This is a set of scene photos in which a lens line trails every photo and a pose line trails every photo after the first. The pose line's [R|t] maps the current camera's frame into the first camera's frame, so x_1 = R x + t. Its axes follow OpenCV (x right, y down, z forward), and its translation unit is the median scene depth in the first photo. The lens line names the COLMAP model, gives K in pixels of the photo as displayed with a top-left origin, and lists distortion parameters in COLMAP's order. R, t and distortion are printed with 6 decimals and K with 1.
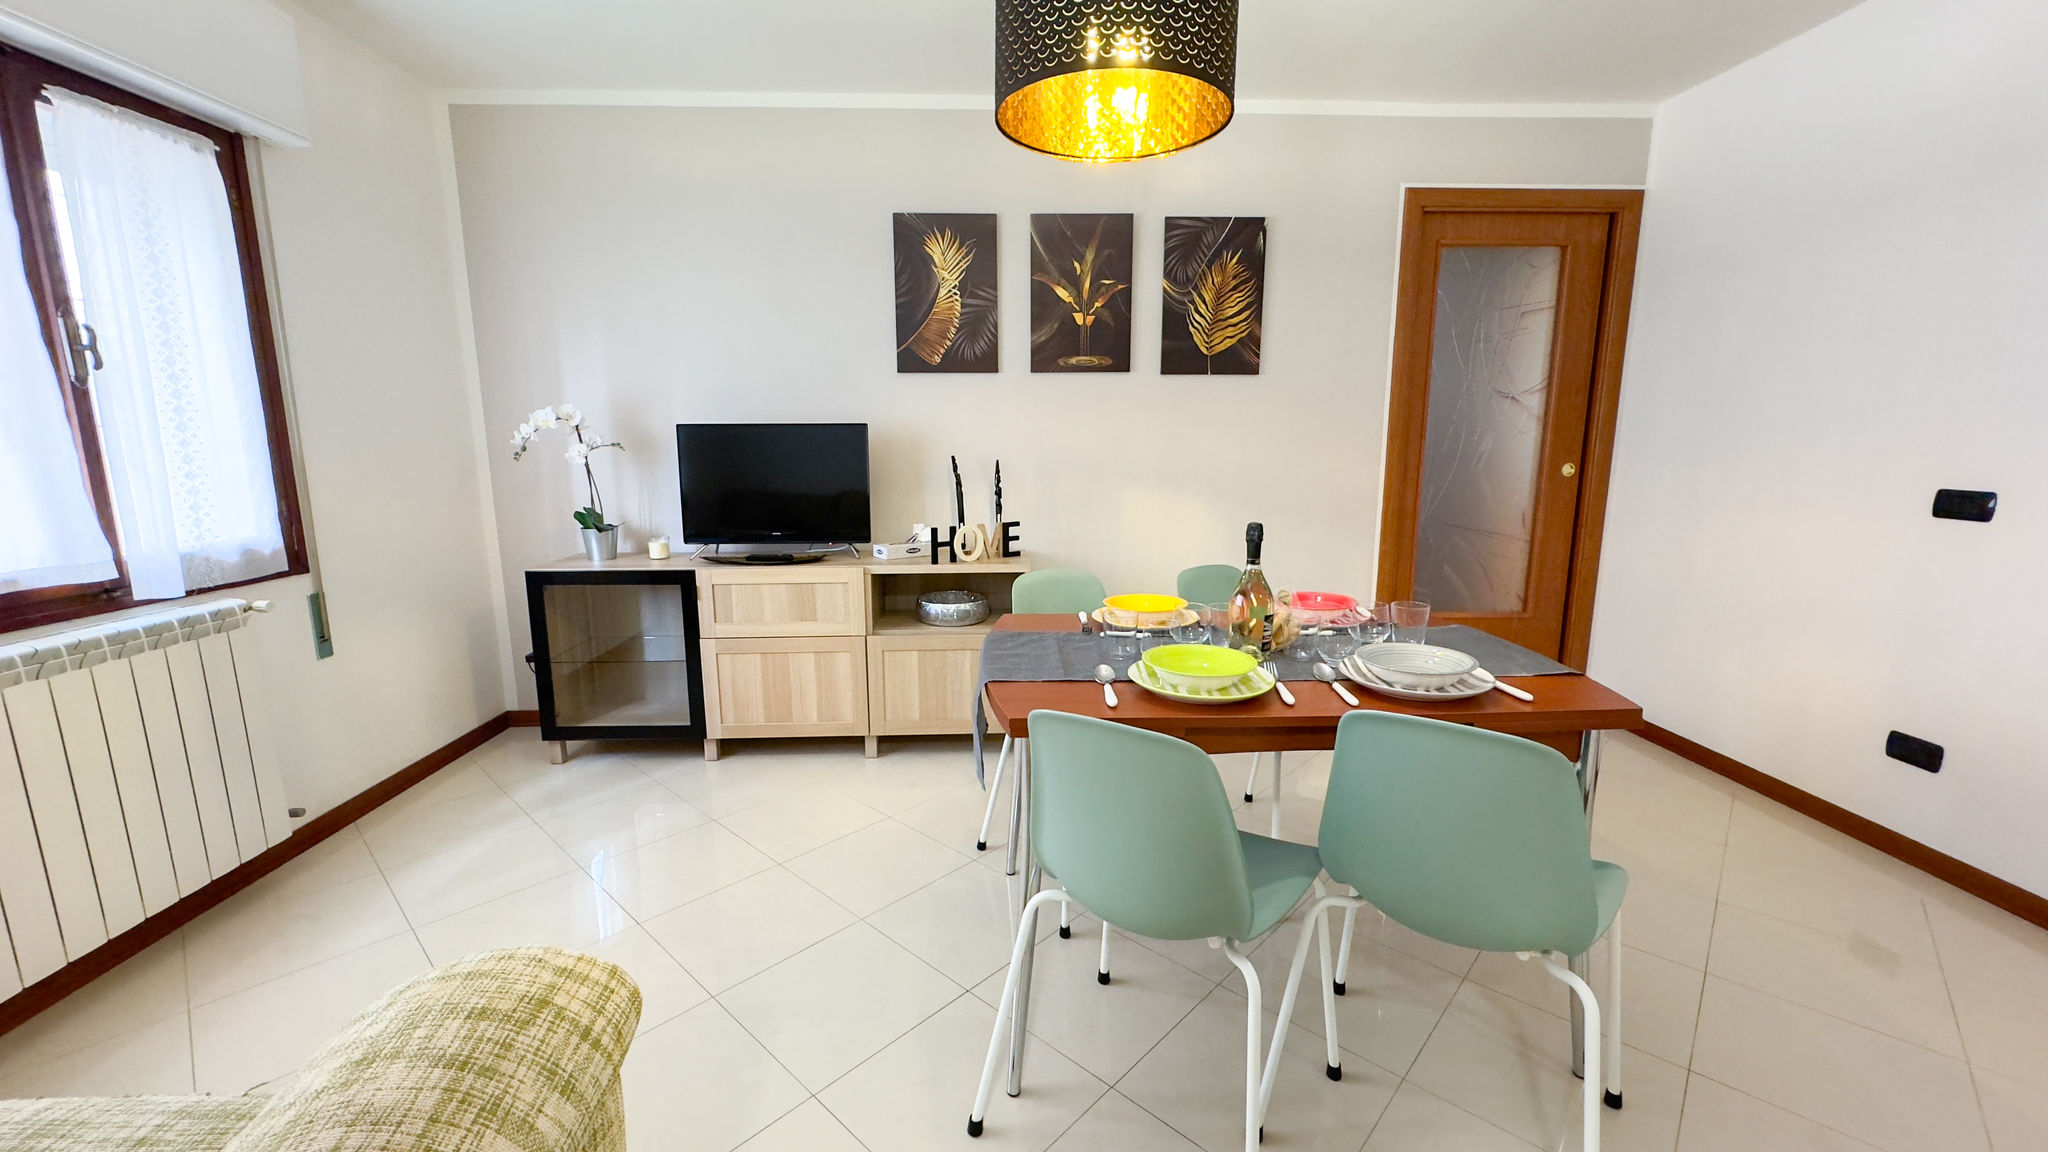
lens RADIAL K [[812.5, 0, 1021.5], [0, 812.5, 573.0], [0, 0, 1]] dist [-0.000814, 0.000241]
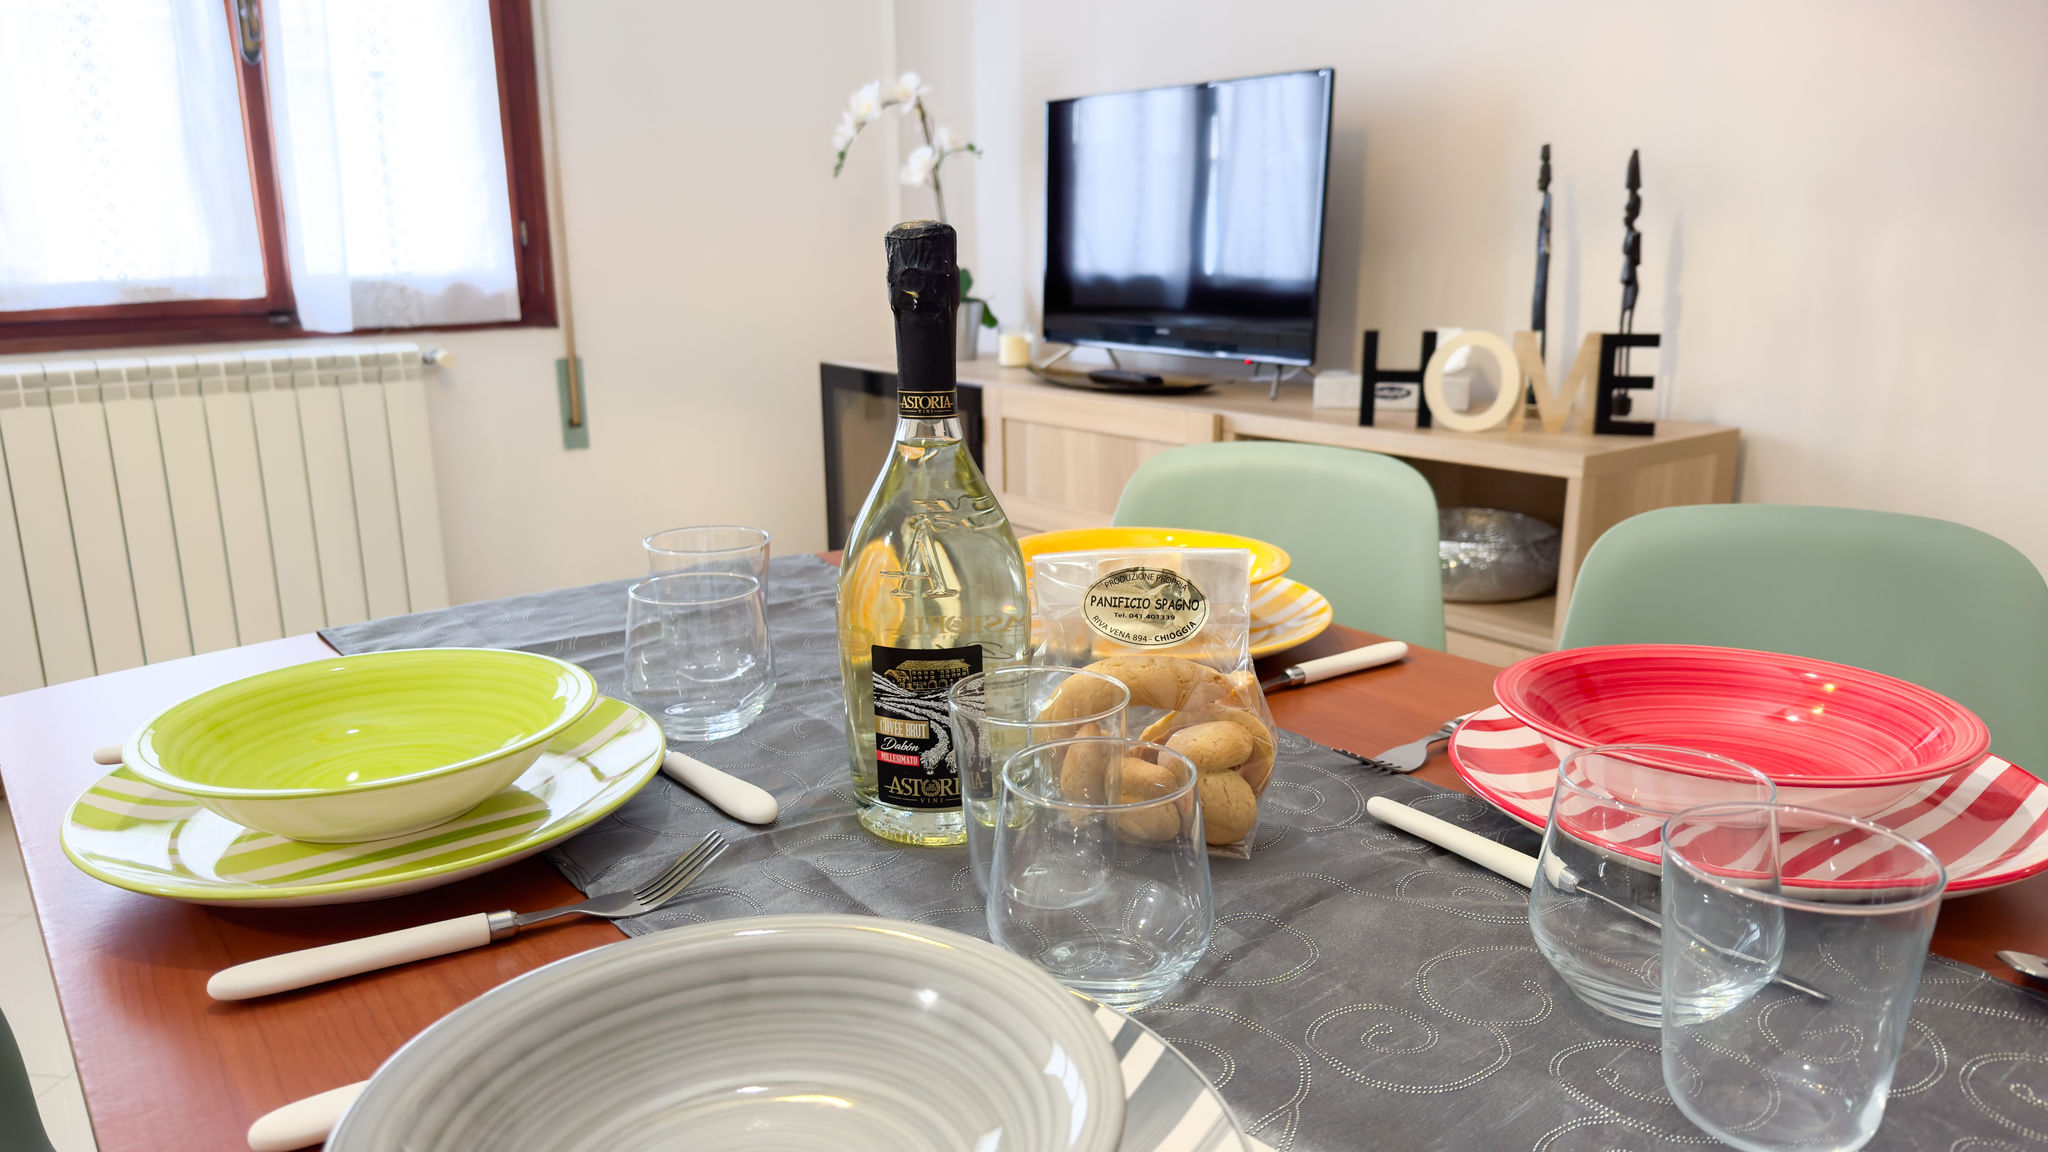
lens RADIAL K [[1476.7, 0, 1024.0], [0, 1476.7, 576.0], [0, 0, 1]] dist [0.001276, -0.002771]
pose [[0.577897, 0.189214, -0.793873, 0.340148], [-0.133041, 0.981581, 0.137107, -0.014141], [0.805193, 0.026384, 0.592426, 0.428238]]
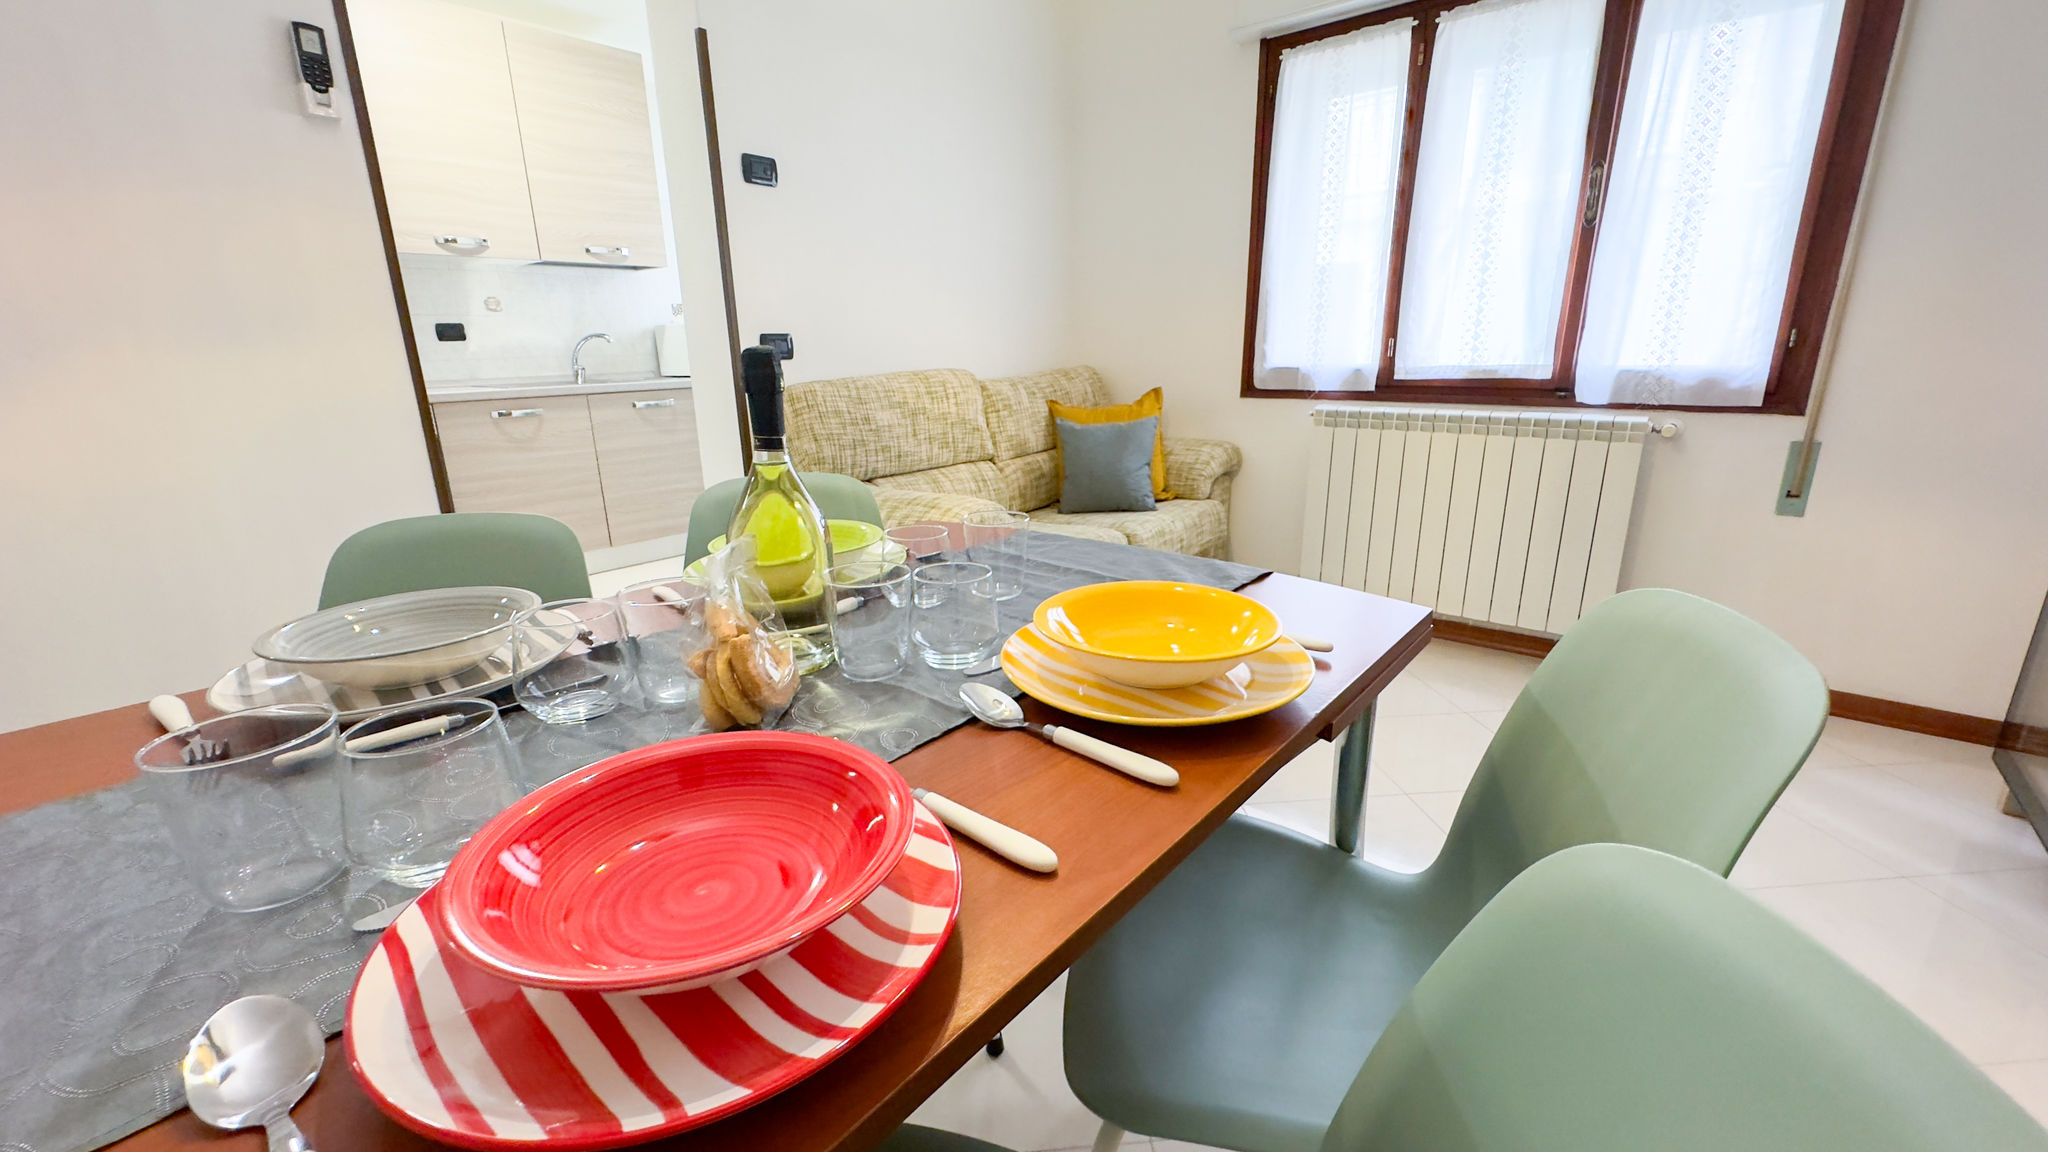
lens RADIAL K [[822.2, 0, 1019.1], [0, 822.2, 573.1], [0, 0, 1]] dist [0.000055, -0.000073]
pose [[-0.673110, 0.213522, -0.708047, 0.279917], [-0.107676, 0.918915, 0.379475, -0.068885], [0.731661, 0.331669, -0.595540, 0.736425]]
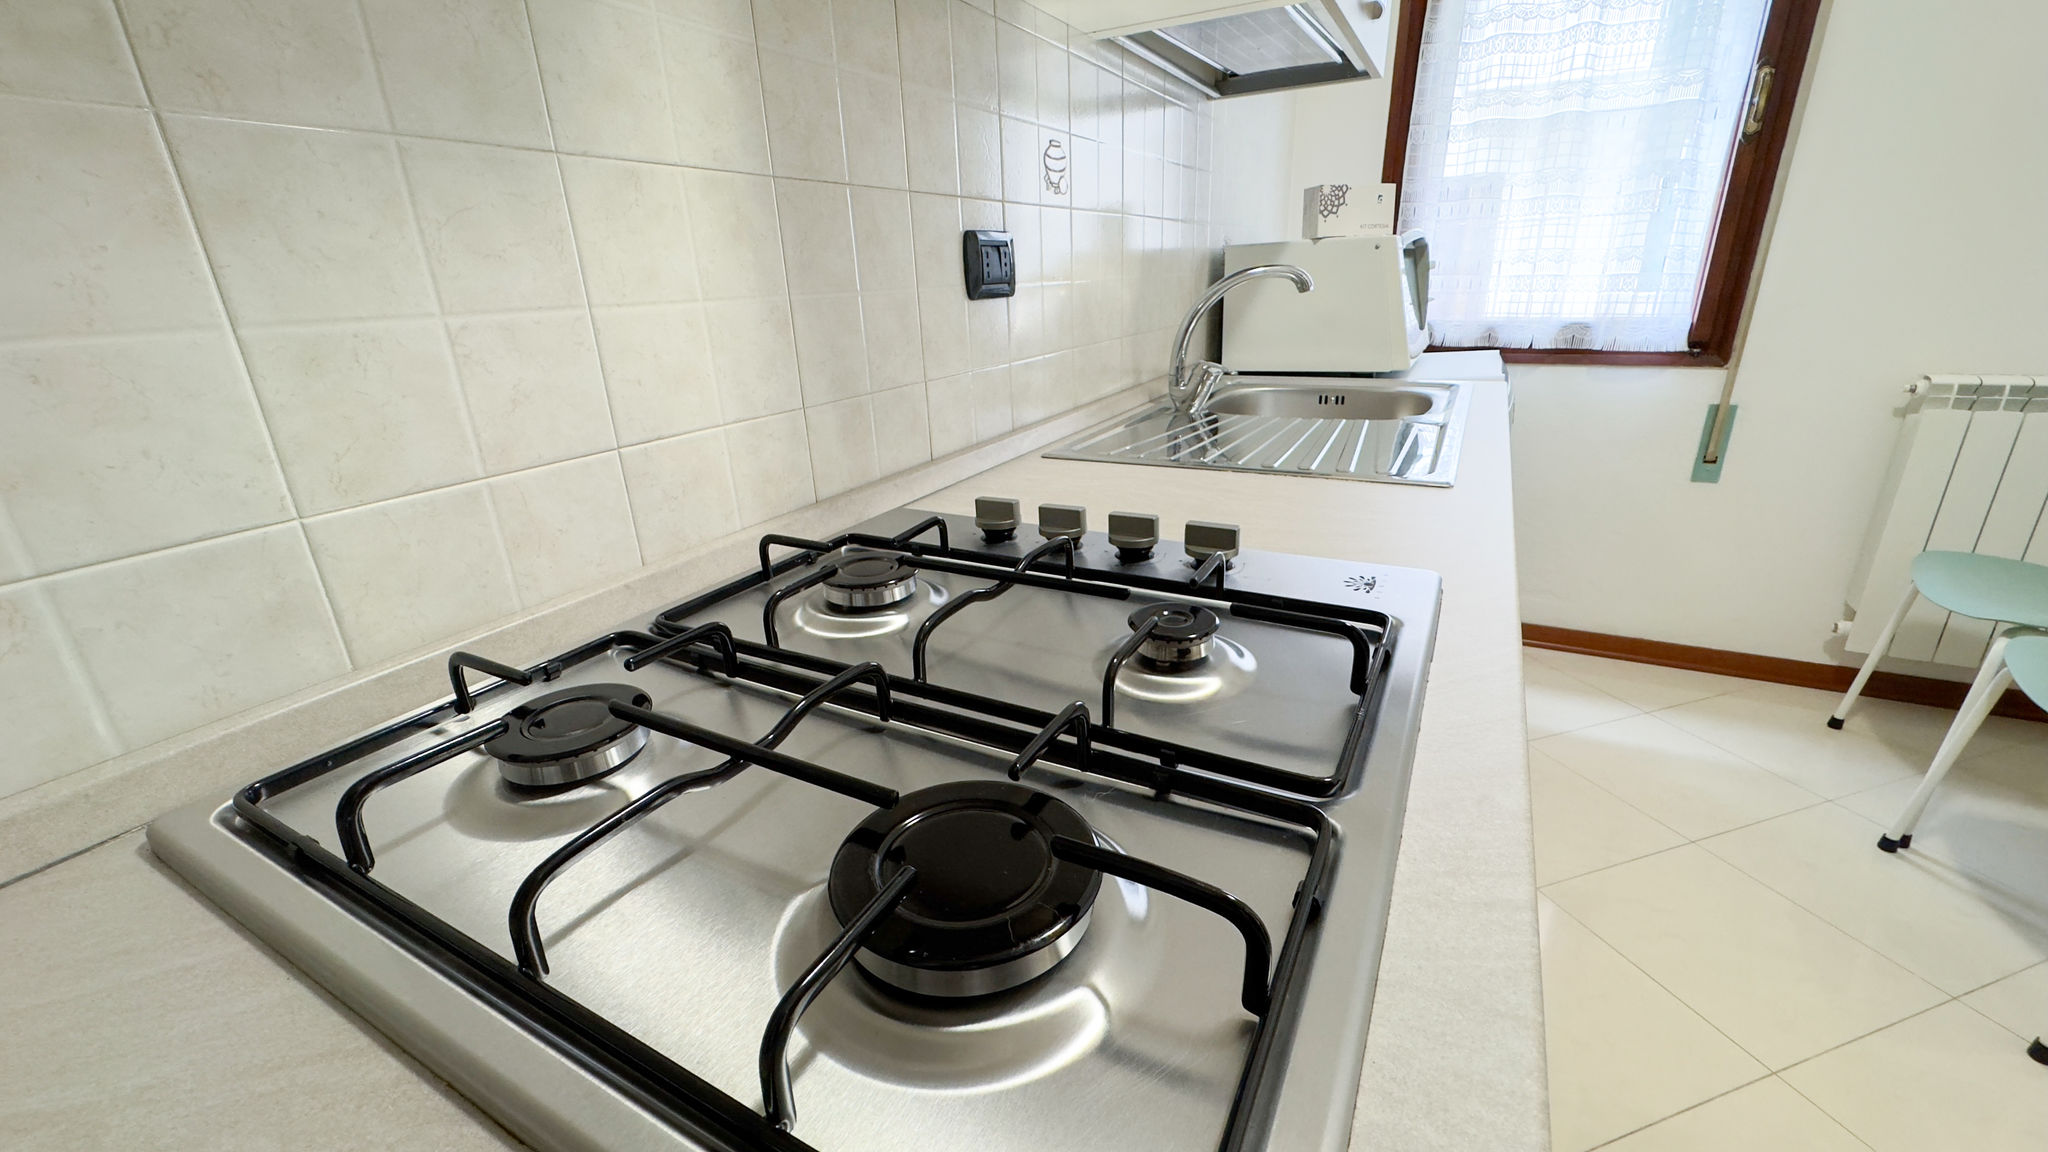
lens RADIAL K [[820.1, 0, 1044.1], [0, 820.1, 570.8], [0, 0, 1]] dist [-0.000306, 0.000045]
pose [[-0.494677, 0.320270, -0.807912, 0.202815], [-0.116697, 0.896724, 0.426929, 0.117252], [0.861206, 0.305473, -0.406214, -0.499619]]
